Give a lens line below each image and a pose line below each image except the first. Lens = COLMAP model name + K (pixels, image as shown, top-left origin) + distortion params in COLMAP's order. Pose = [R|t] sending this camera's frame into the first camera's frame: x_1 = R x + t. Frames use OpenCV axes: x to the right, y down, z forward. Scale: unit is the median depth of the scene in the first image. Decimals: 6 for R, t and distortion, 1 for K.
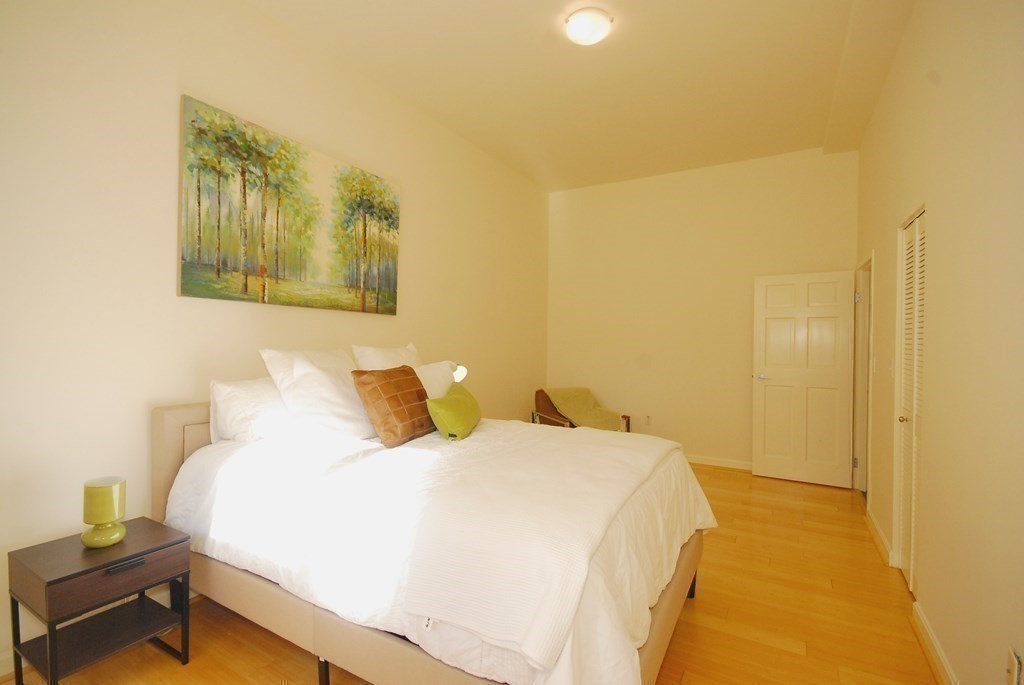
lens RADIAL K [[461.2, 0, 513.4], [0, 461.2, 343.6], [0, 0, 1]] dist [0.002129, -0.007804]
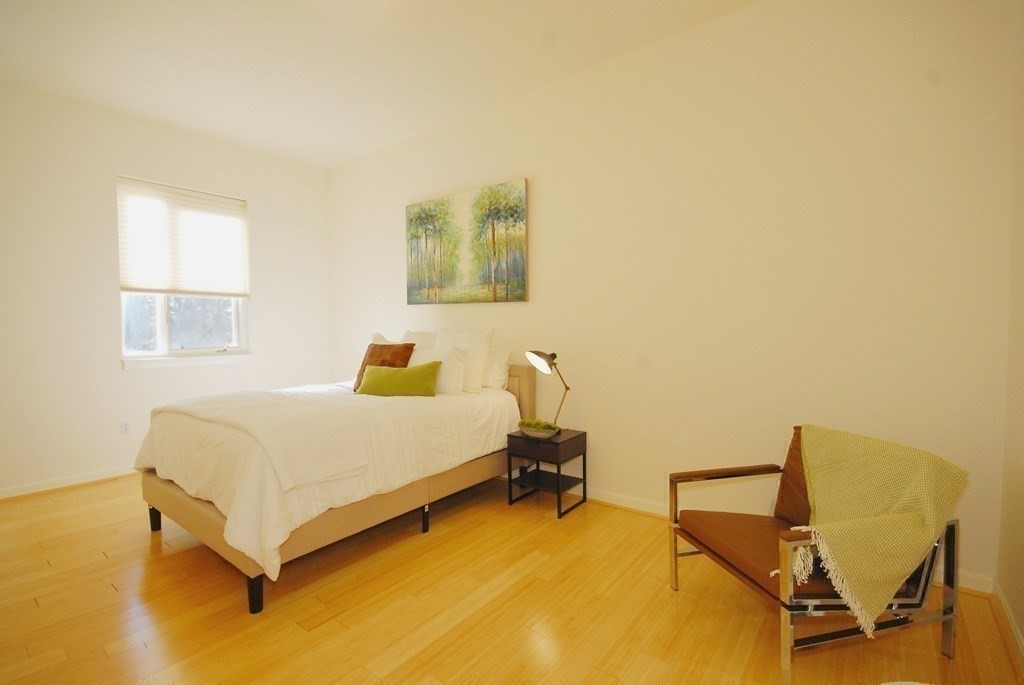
lens RADIAL K [[461.2, 0, 513.7], [0, 461.2, 339.3], [0, 0, 1]] dist [0.002129, -0.007804]
pose [[-0.129744, 0.017792, -0.991388, 0.916302], [-0.004986, 0.999815, 0.018596, 0.007568], [0.991535, 0.007356, -0.129631, 1.264573]]
